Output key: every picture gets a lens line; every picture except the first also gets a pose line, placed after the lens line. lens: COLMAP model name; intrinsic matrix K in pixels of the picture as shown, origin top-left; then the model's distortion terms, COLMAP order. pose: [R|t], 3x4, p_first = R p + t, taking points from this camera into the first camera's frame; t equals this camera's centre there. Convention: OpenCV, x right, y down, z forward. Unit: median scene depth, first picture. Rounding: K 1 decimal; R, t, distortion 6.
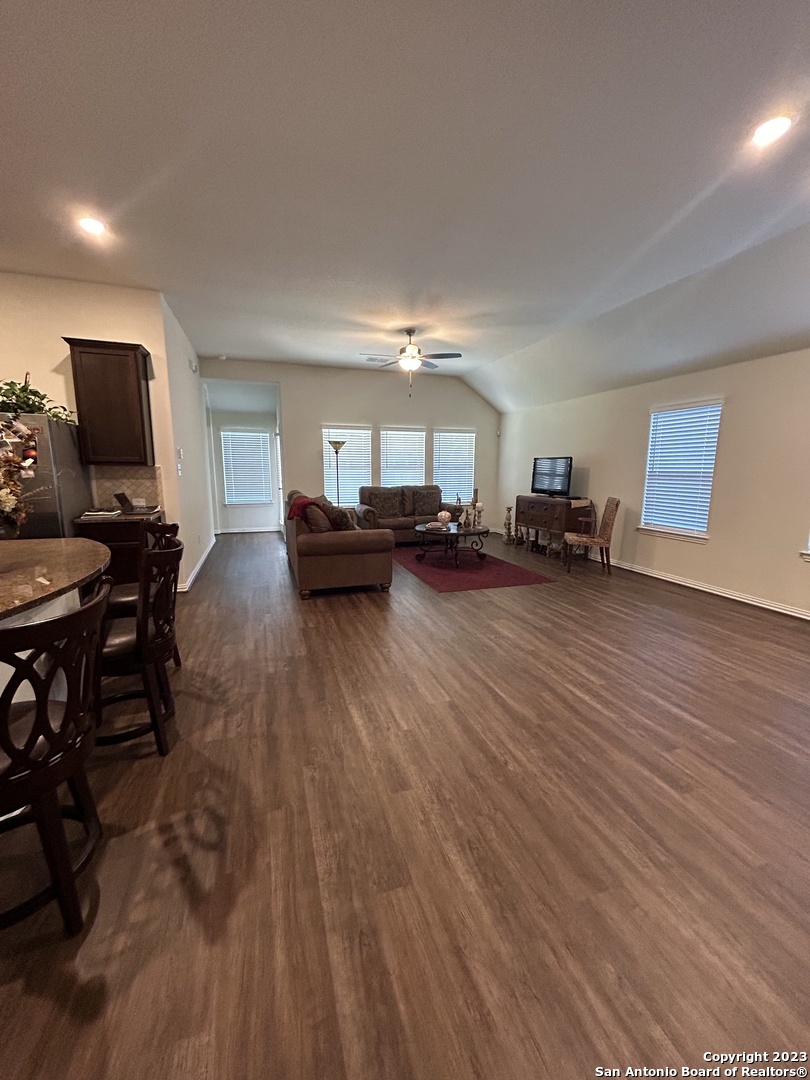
lens RADIAL K [[435.8, 0, 414.1], [0, 435.8, 540.4], [0, 0, 1]] dist [-0.000131, -0.000740]
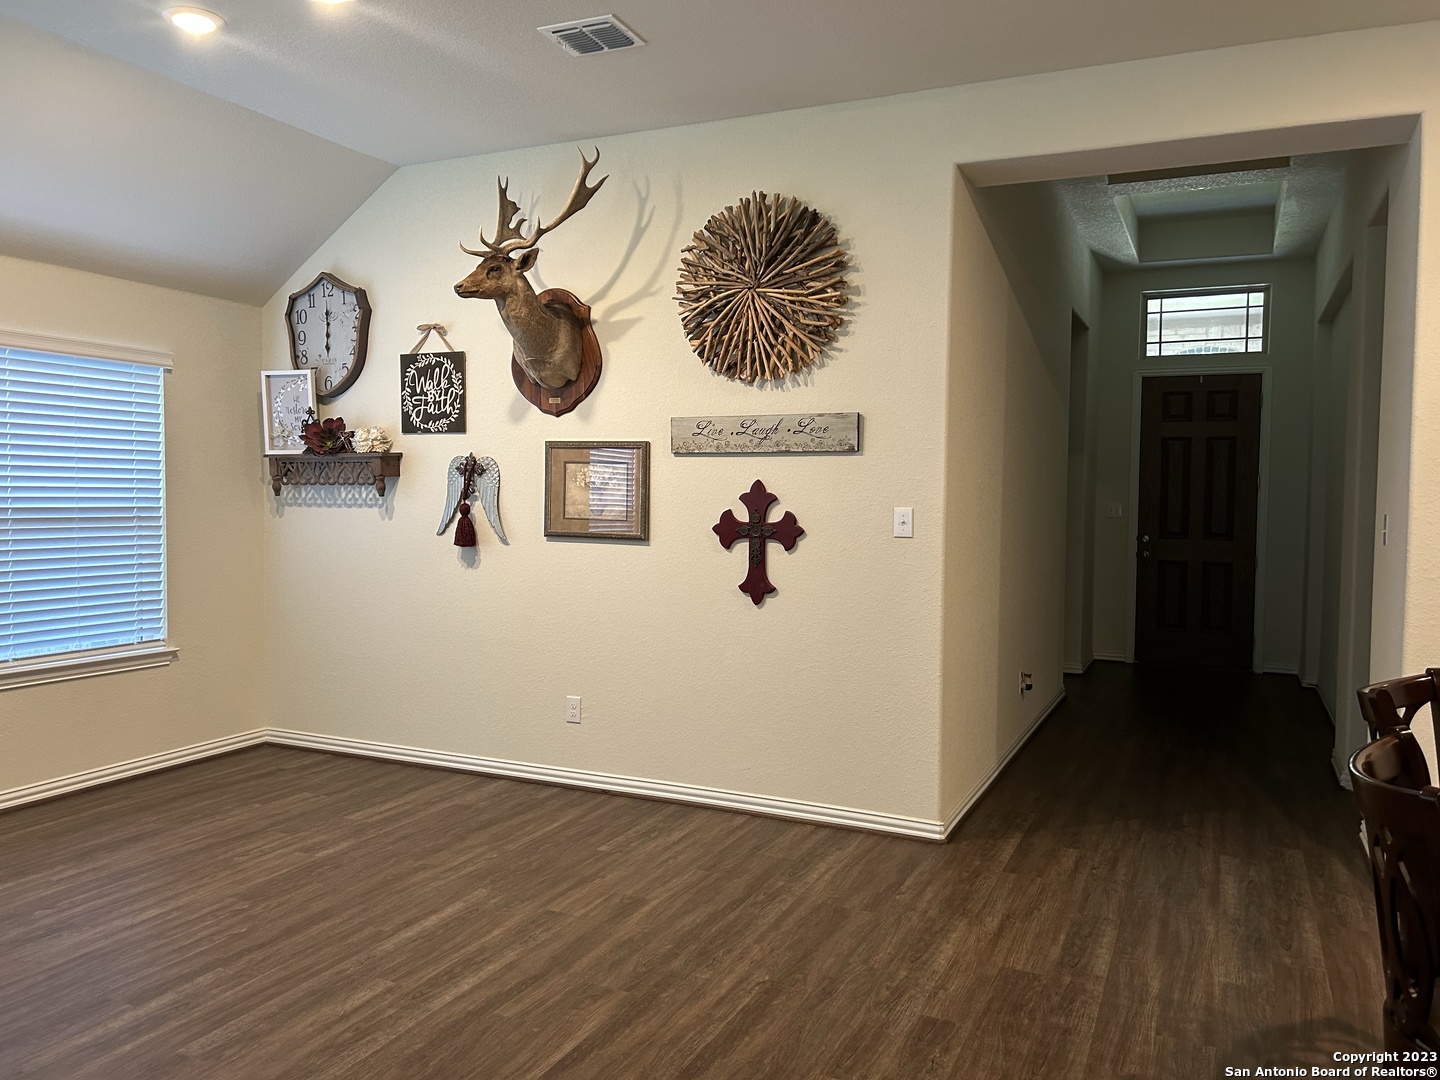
lens RADIAL K [[1092.3, 0, 720.0], [0, 1092.3, 545.2], [0, 0, 1]] dist [0.032472, -0.035930]
pose [[-0.720334, -0.045612, 0.692126, -0.617984], [0.100212, 0.980523, 0.168914, -0.287256], [-0.686350, 0.191034, -0.701733, 1.558615]]
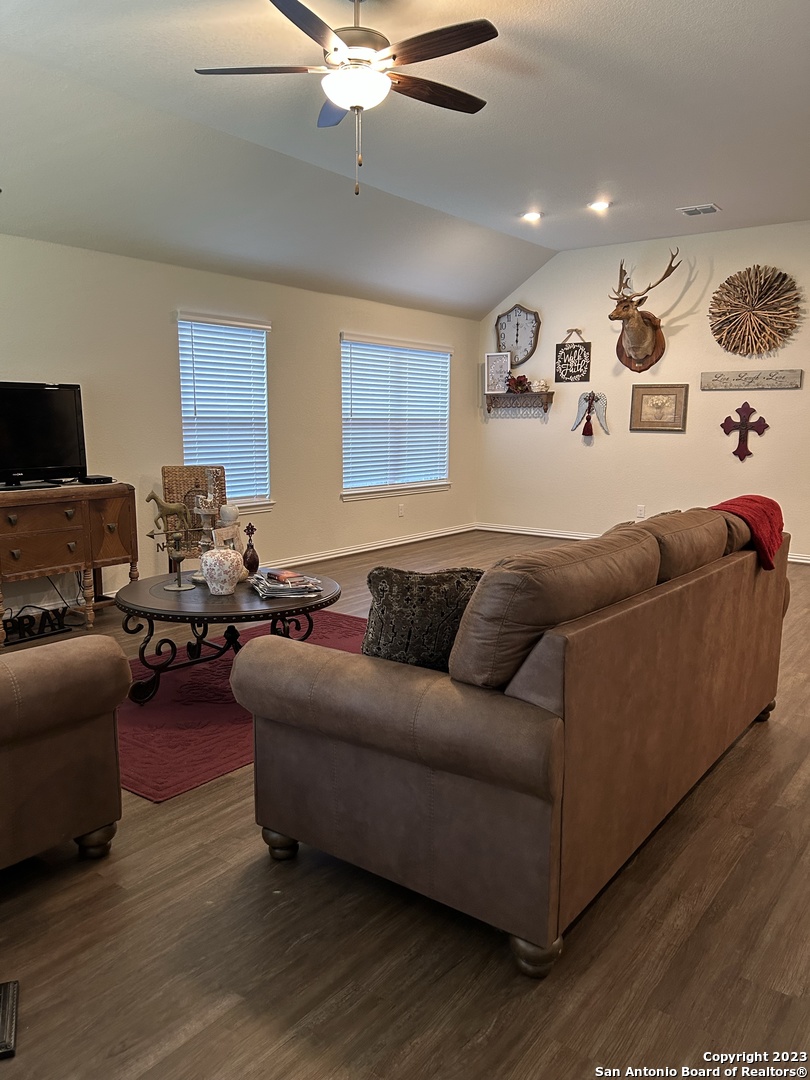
lens RADIAL K [[819.2, 0, 410.8], [0, 819.2, 549.2], [0, 0, 1]] dist [0.032472, -0.035930]
pose [[-0.569184, -0.137883, 0.810566, -1.094242], [0.130201, 0.958284, 0.254439, -0.452481], [-0.811835, 0.250359, -0.527488, 2.687165]]
